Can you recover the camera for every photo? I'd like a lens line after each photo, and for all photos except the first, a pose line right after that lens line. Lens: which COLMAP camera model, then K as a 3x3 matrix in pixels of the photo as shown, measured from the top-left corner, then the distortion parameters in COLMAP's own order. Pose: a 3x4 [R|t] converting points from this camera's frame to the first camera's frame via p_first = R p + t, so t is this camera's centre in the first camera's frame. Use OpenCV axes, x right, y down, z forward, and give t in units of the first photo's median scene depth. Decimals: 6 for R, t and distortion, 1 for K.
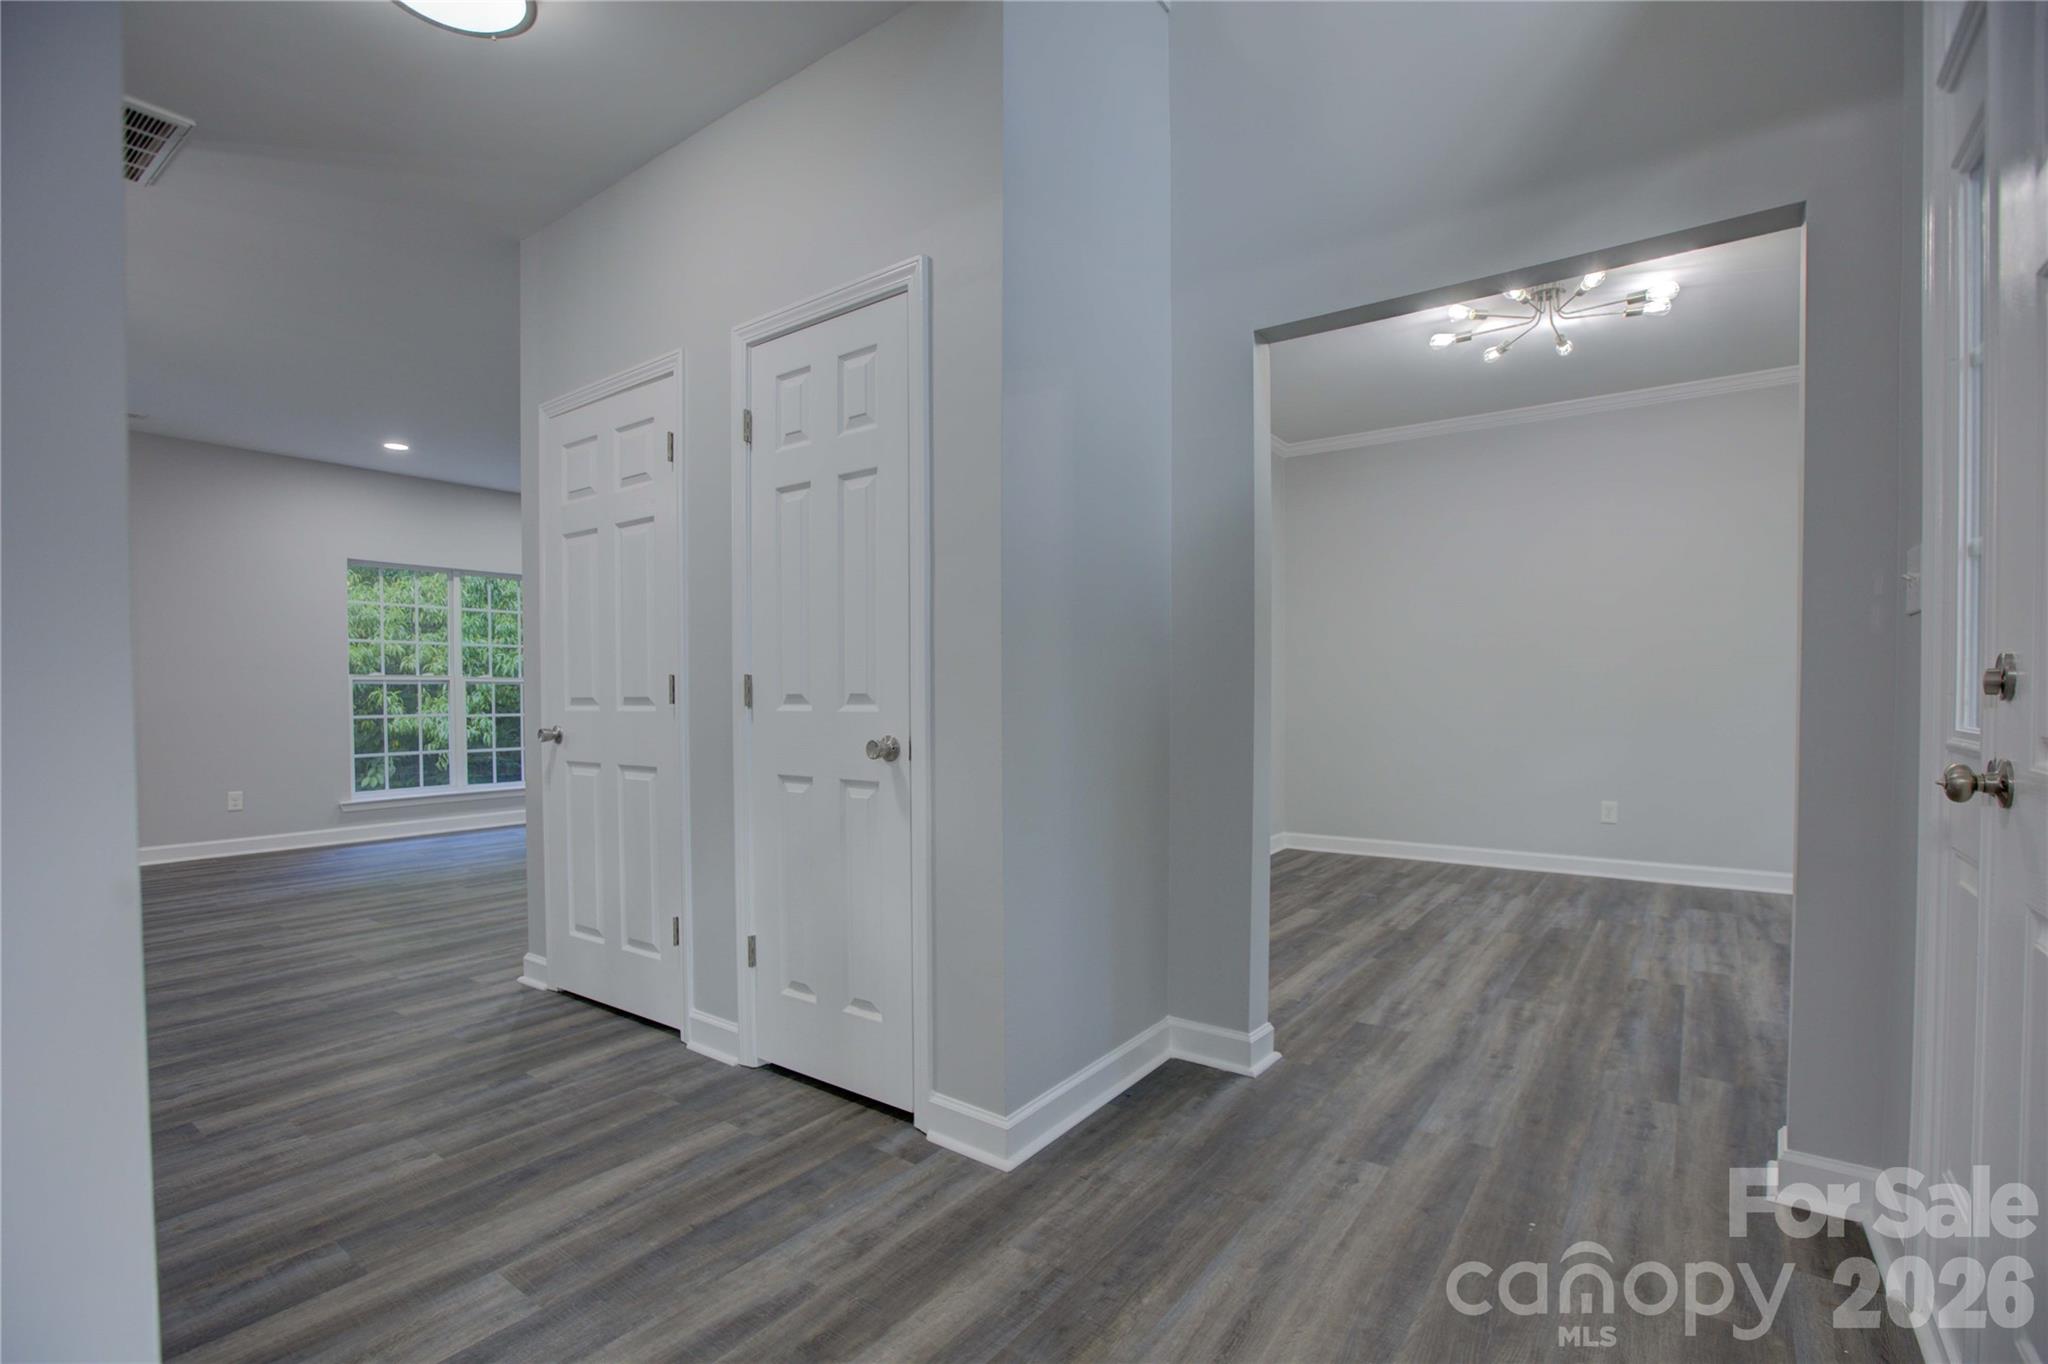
lens RADIAL K [[936.4, 0, 1028.8], [0, 936.4, 698.9], [0, 0, 1]] dist [-0.047238, 0.014401]
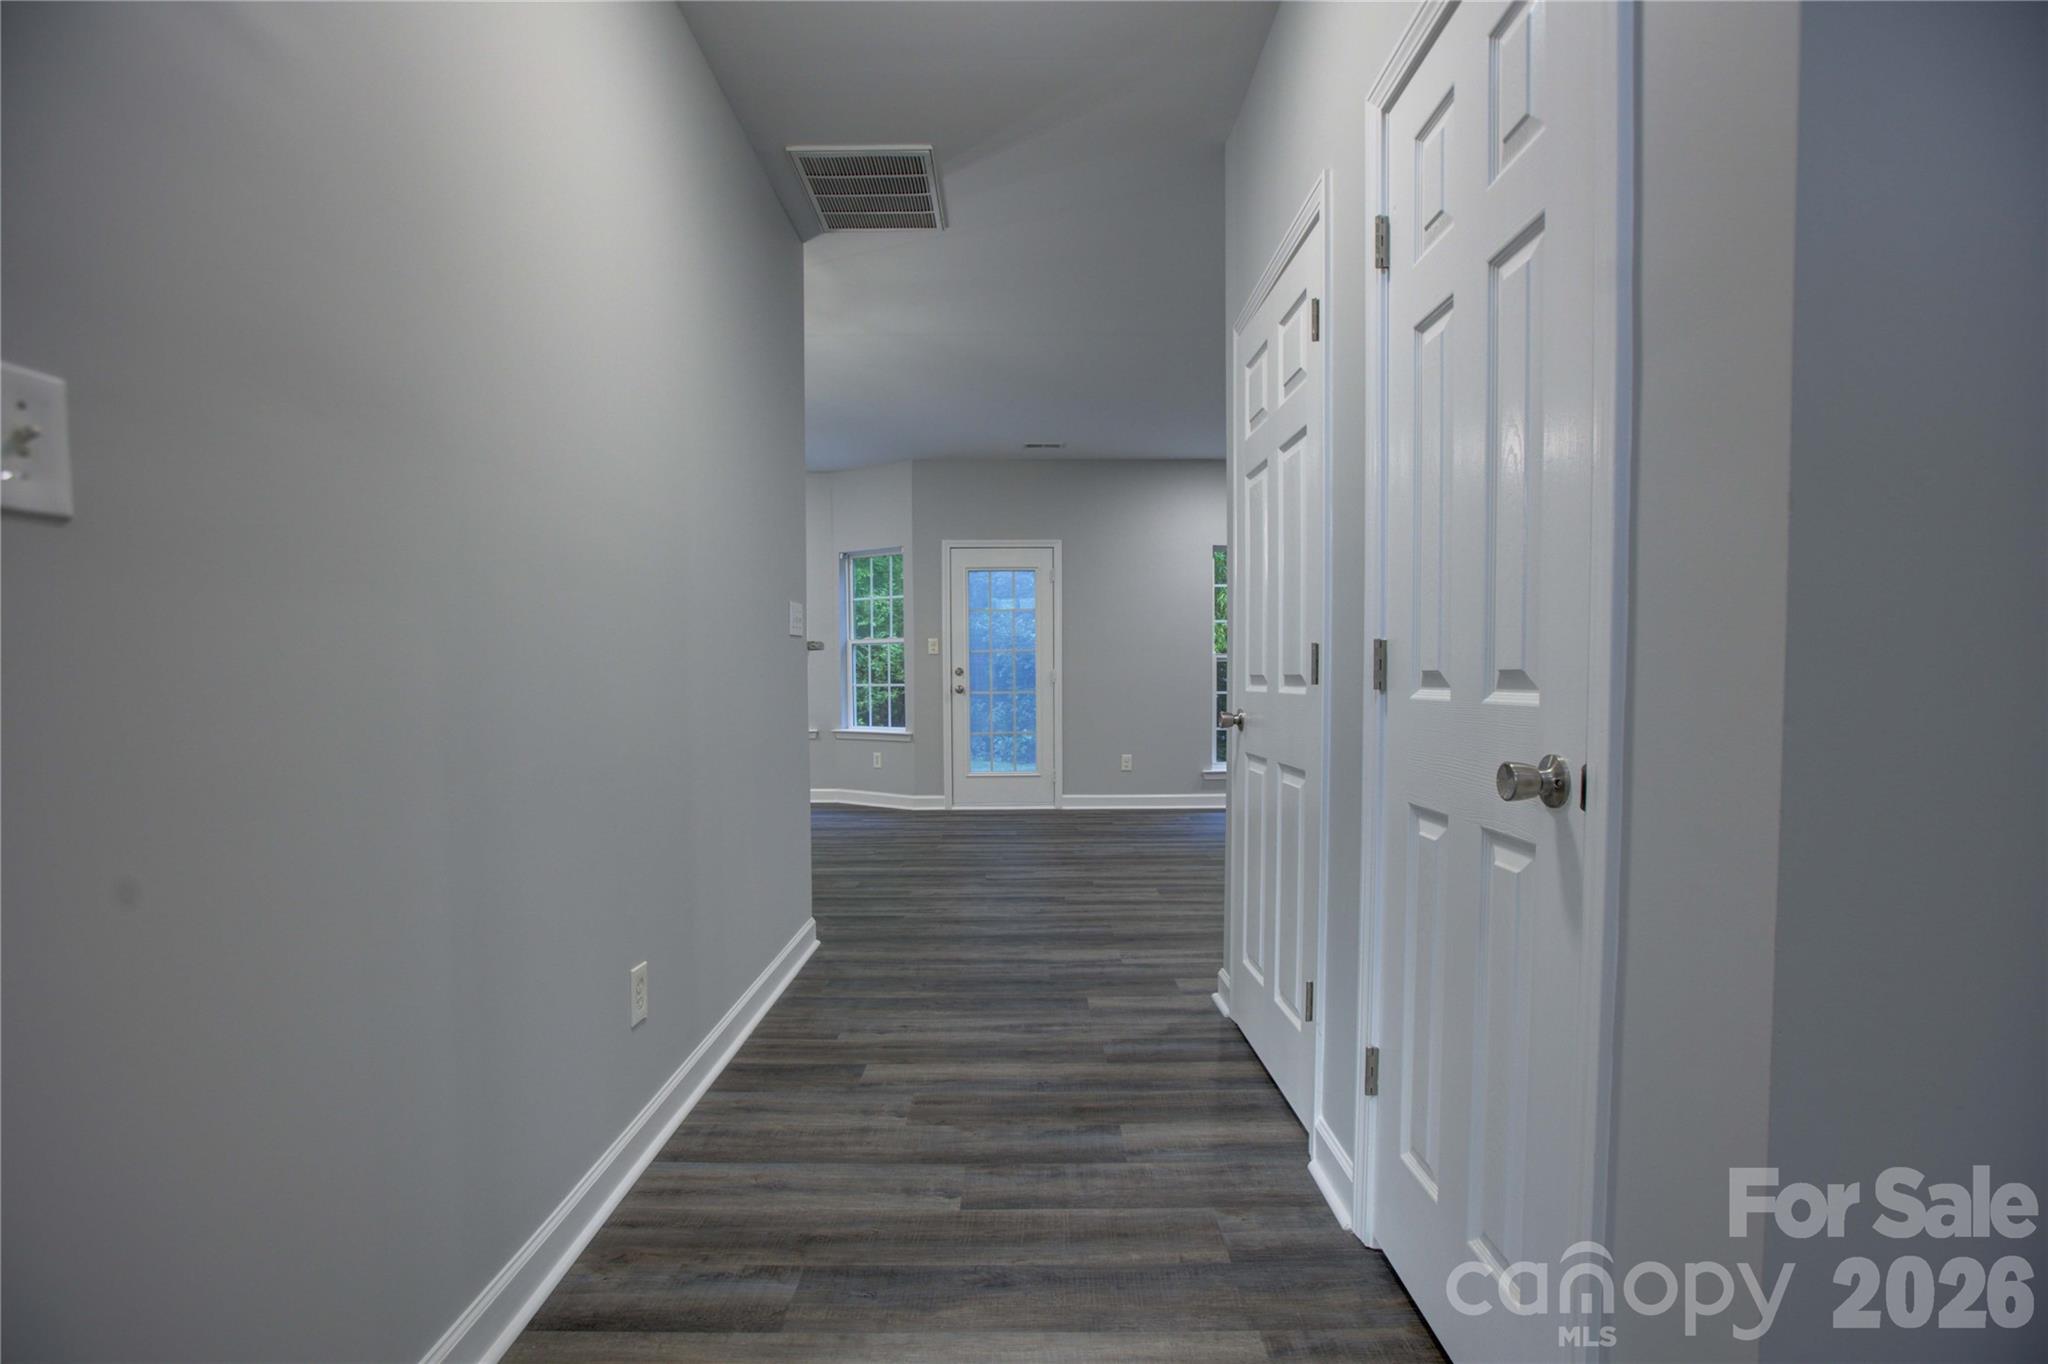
lens RADIAL K [[936.4, 0, 1043.3], [0, 936.4, 716.6], [0, 0, 1]] dist [-0.047238, 0.014401]
pose [[0.590102, 0.038355, -0.806417, 0.081556], [-0.003694, 0.998989, 0.044811, -0.001480], [0.807320, -0.023464, 0.589647, 0.490480]]
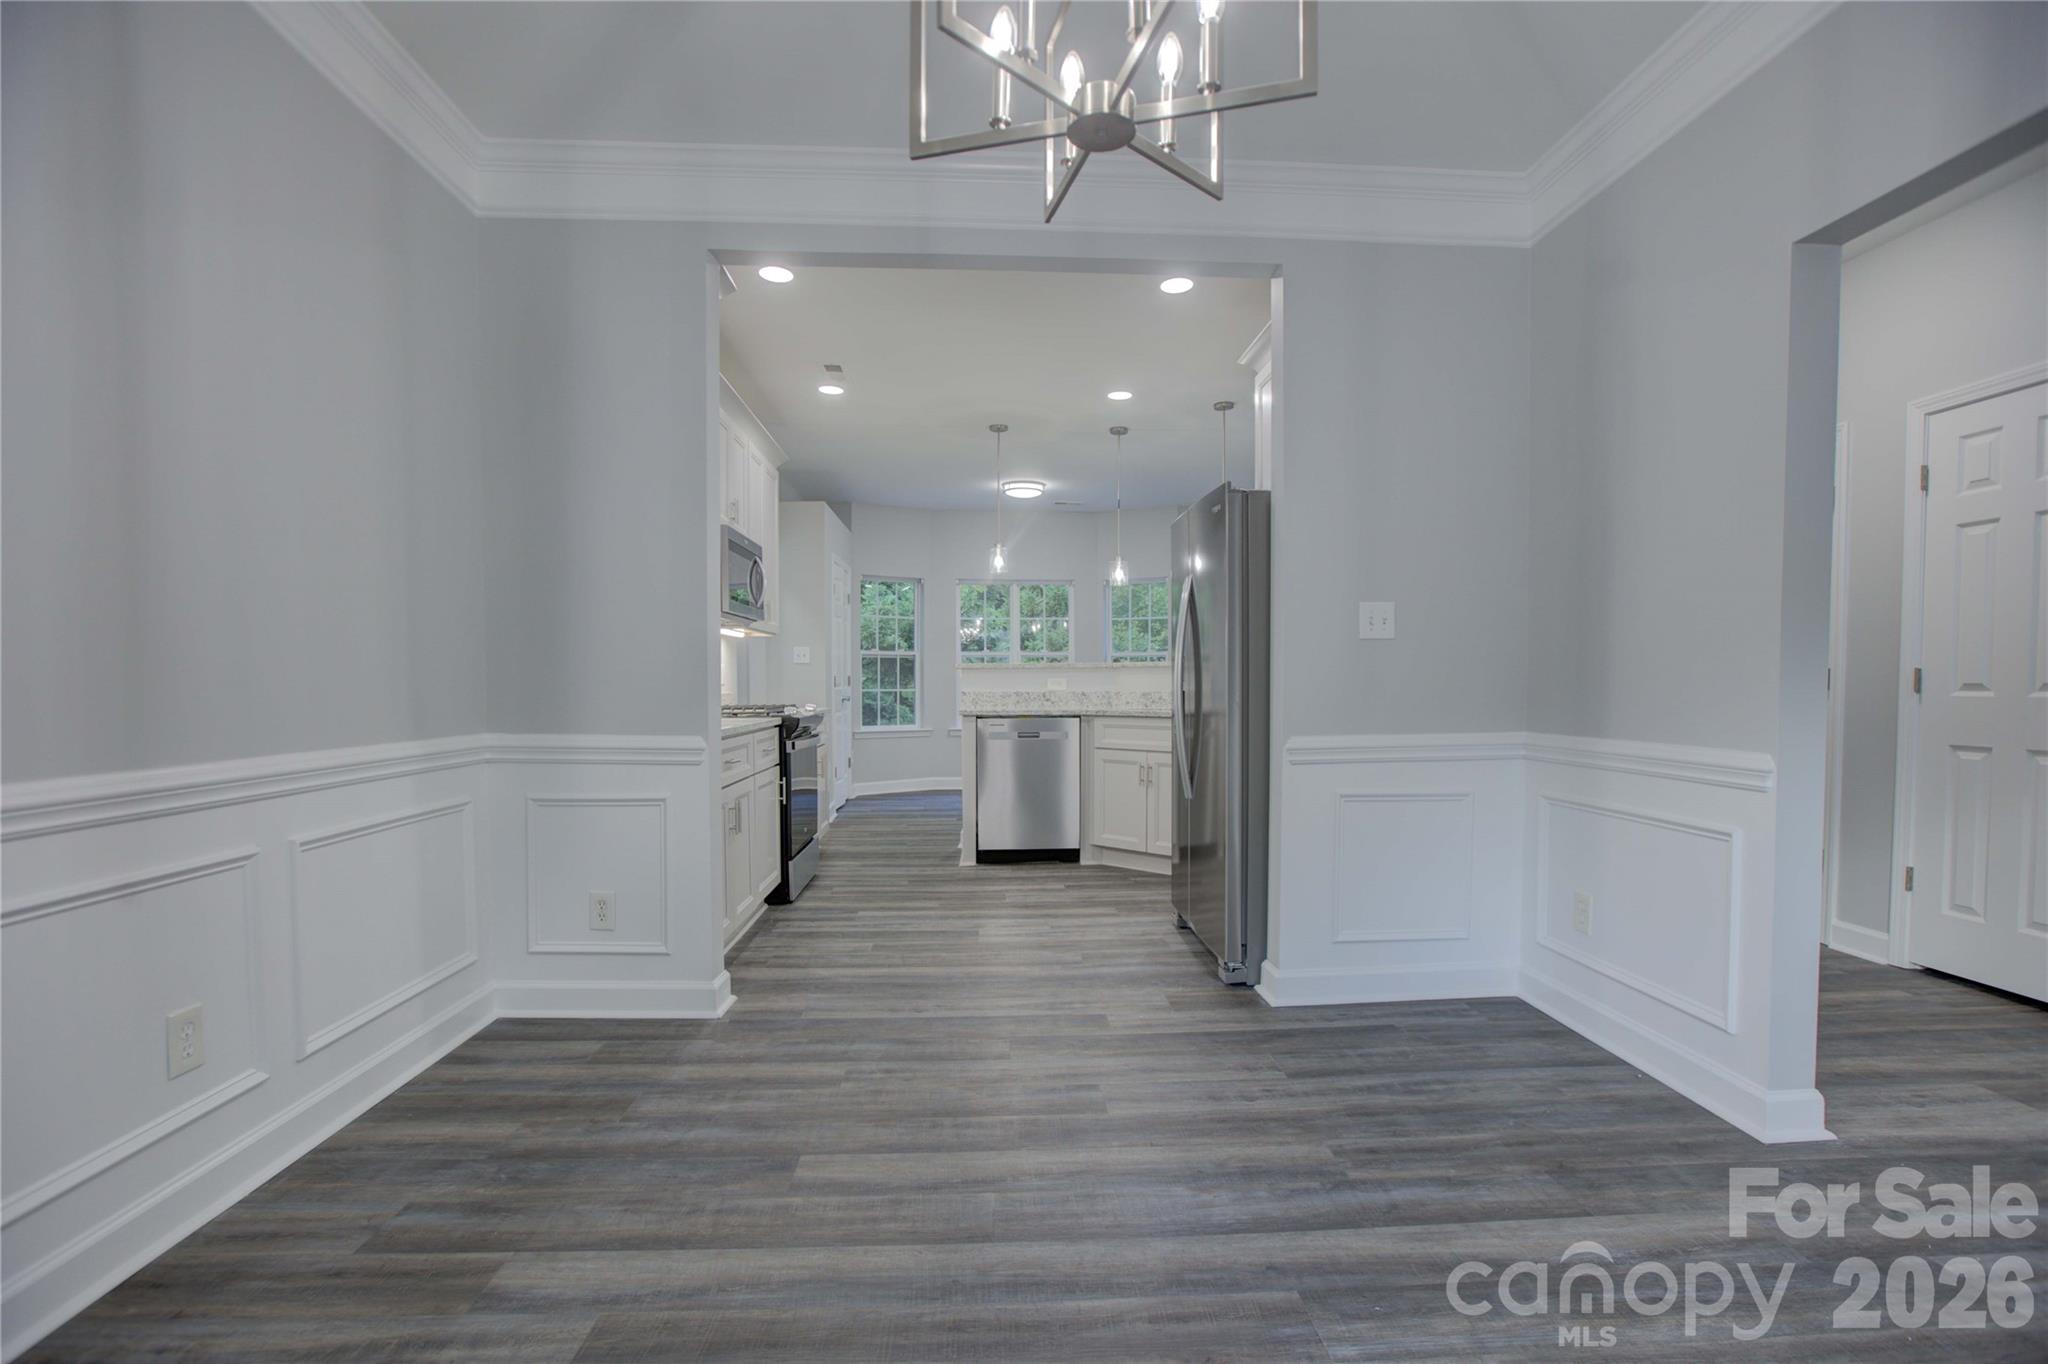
lens RADIAL K [[936.4, 0, 1007.1], [0, 936.4, 713.3], [0, 0, 1]] dist [-0.047238, 0.014401]
pose [[0.616521, 0.030564, -0.786745, -0.096210], [-0.003558, 0.999344, 0.036036, -0.004330], [0.787330, -0.019418, 0.616225, -0.878116]]
